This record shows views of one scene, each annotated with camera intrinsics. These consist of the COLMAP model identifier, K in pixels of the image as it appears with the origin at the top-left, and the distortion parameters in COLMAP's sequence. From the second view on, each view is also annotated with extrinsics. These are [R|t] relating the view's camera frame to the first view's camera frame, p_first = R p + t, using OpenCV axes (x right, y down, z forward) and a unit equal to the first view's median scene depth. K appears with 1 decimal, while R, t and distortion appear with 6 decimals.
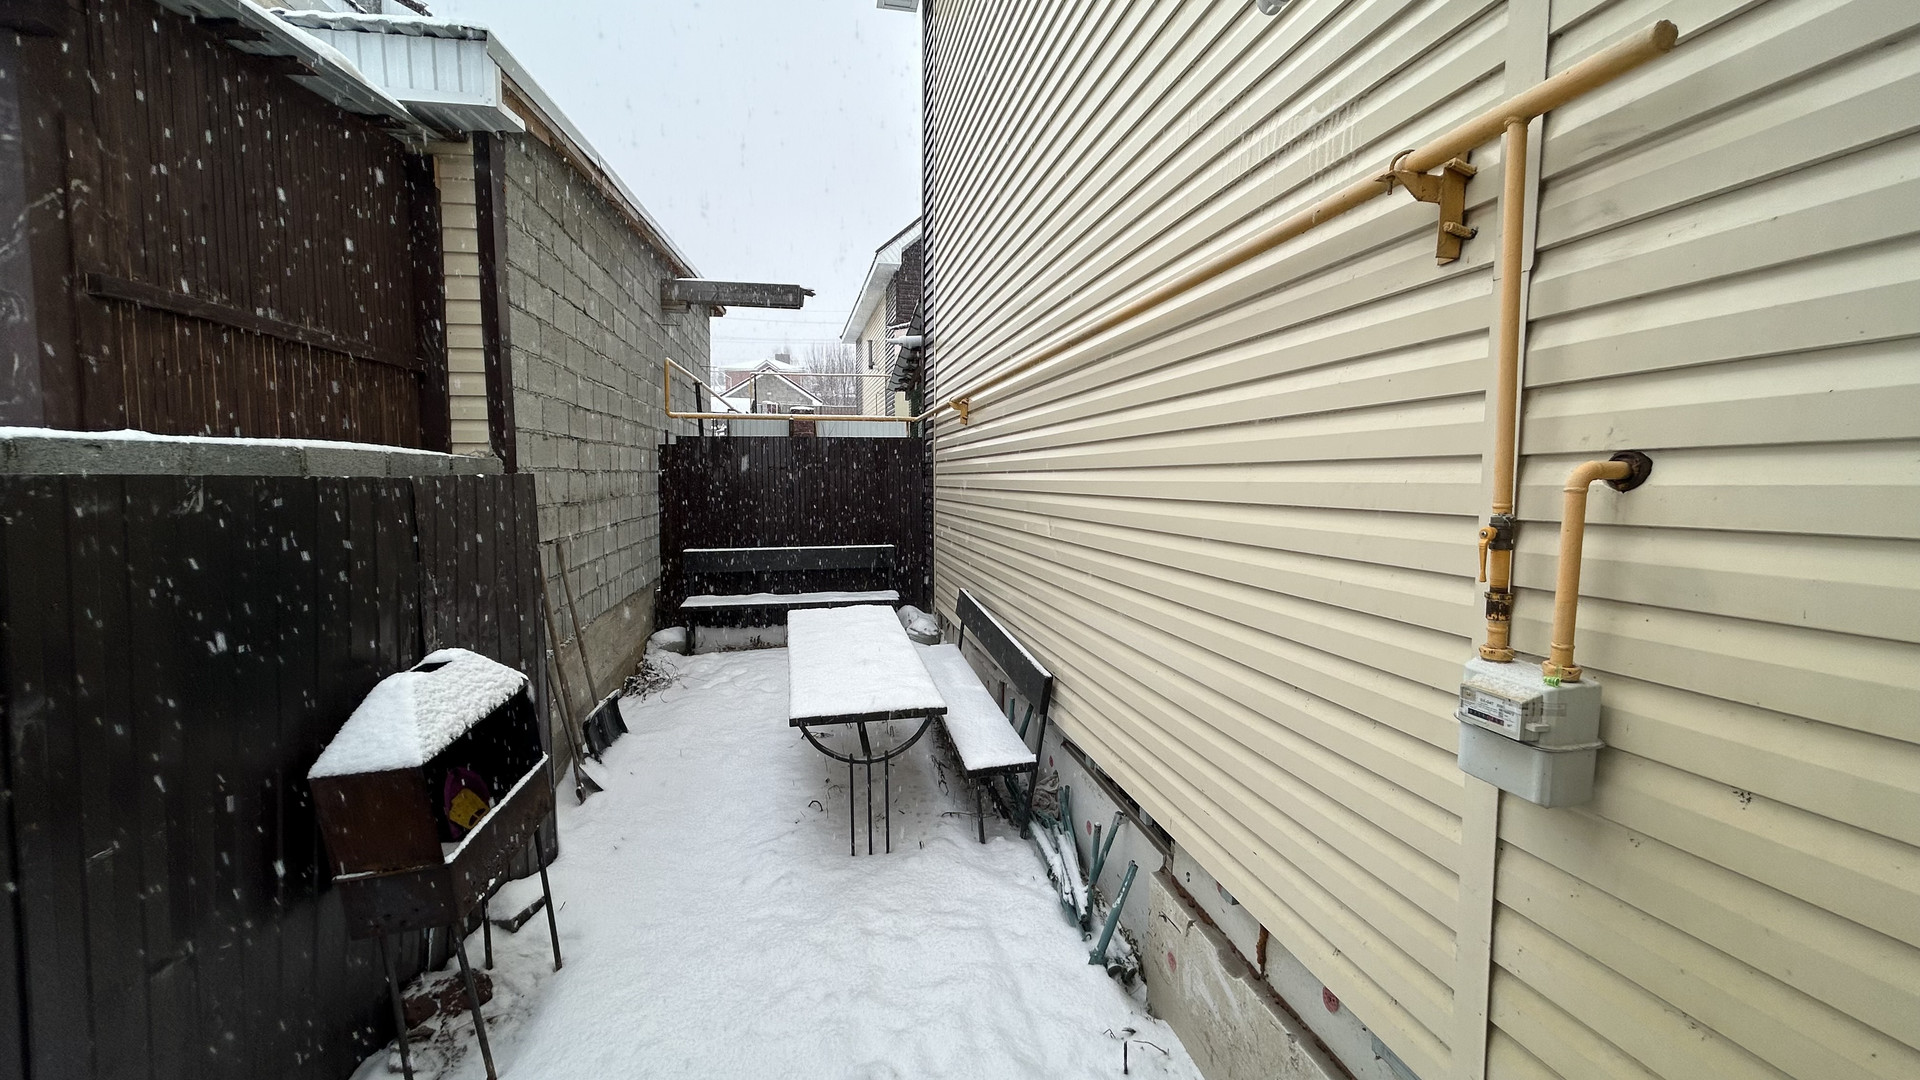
lens RADIAL K [[769.9, 0, 962.2], [0, 769.9, 537.5], [0, 0, 1]] dist [-0.002069, 0.000388]
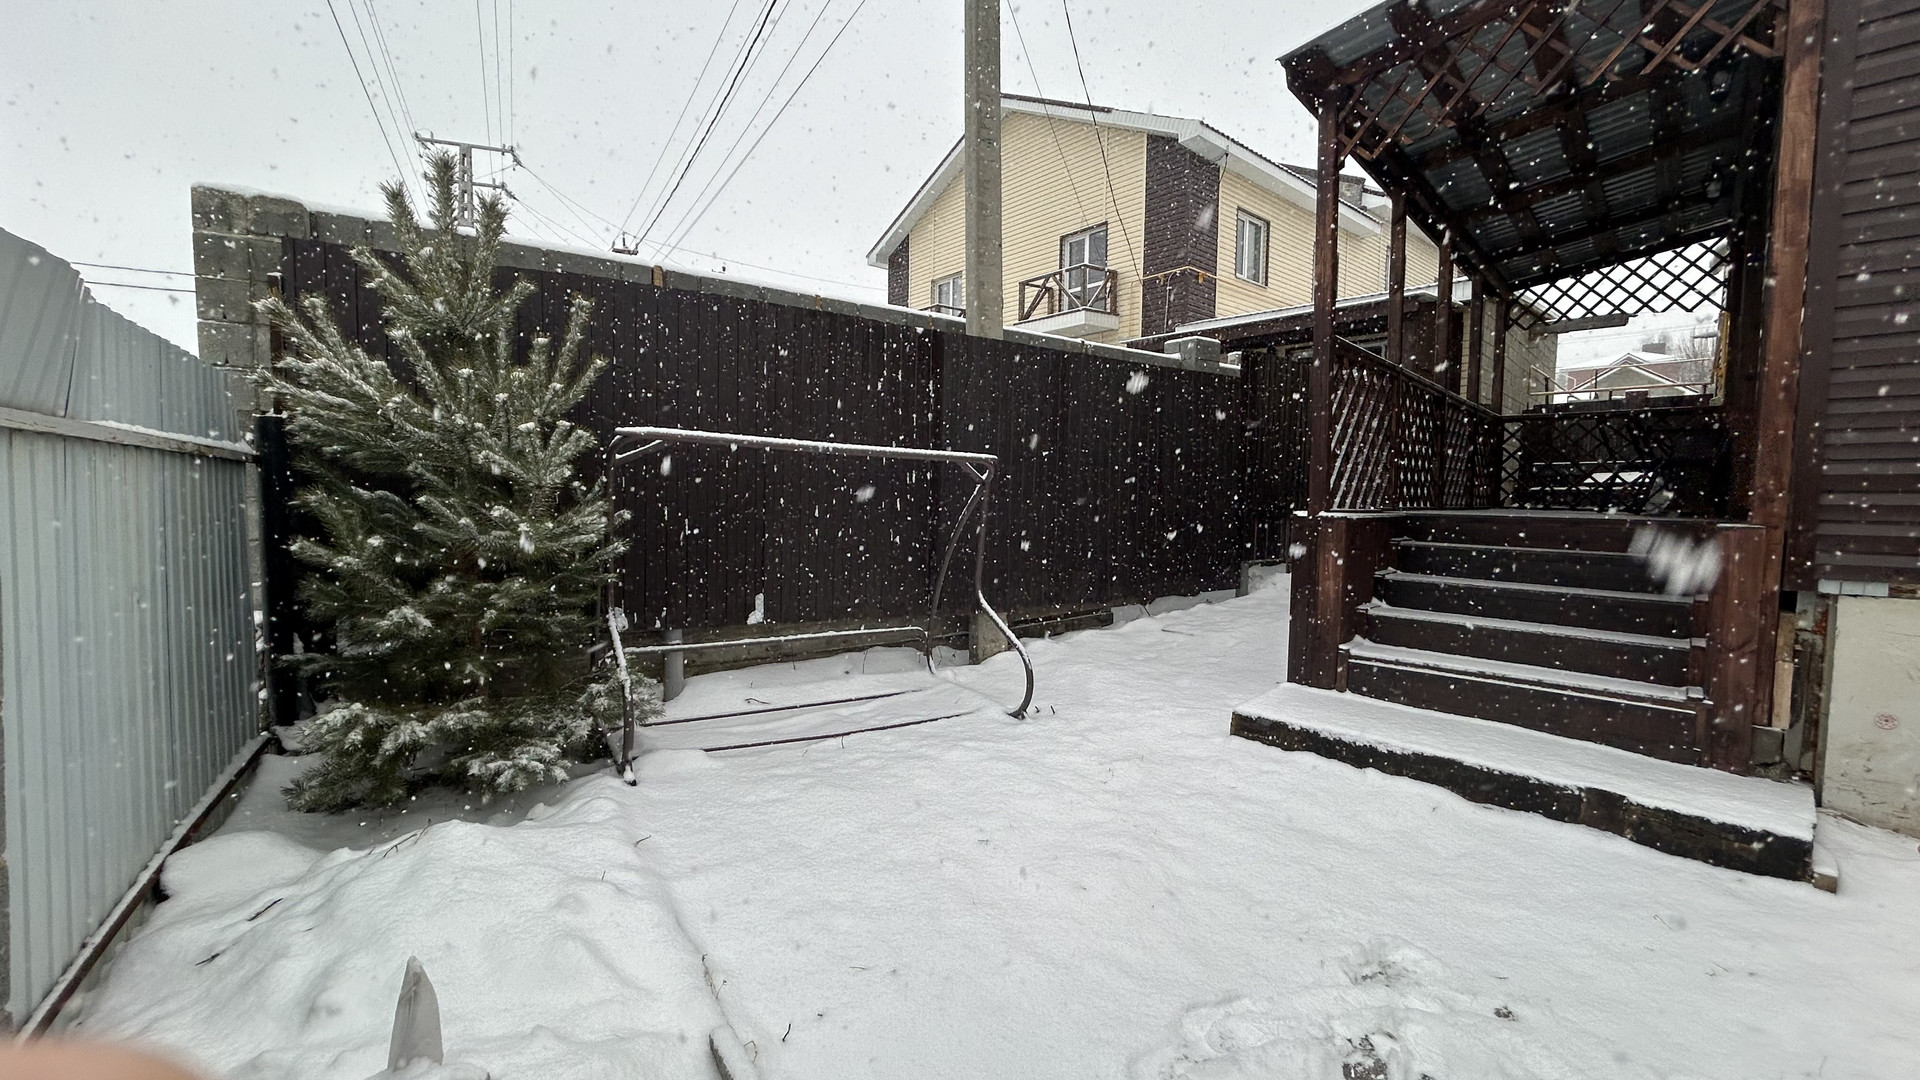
lens RADIAL K [[769.9, 0, 962.2], [0, 769.9, 537.5], [0, 0, 1]] dist [-0.002069, 0.000388]
pose [[0.572183, 0.048209, -0.818708, 0.212359], [-0.071576, 0.997397, 0.008707, 0.149614], [0.816997, 0.053618, 0.574144, -0.662013]]
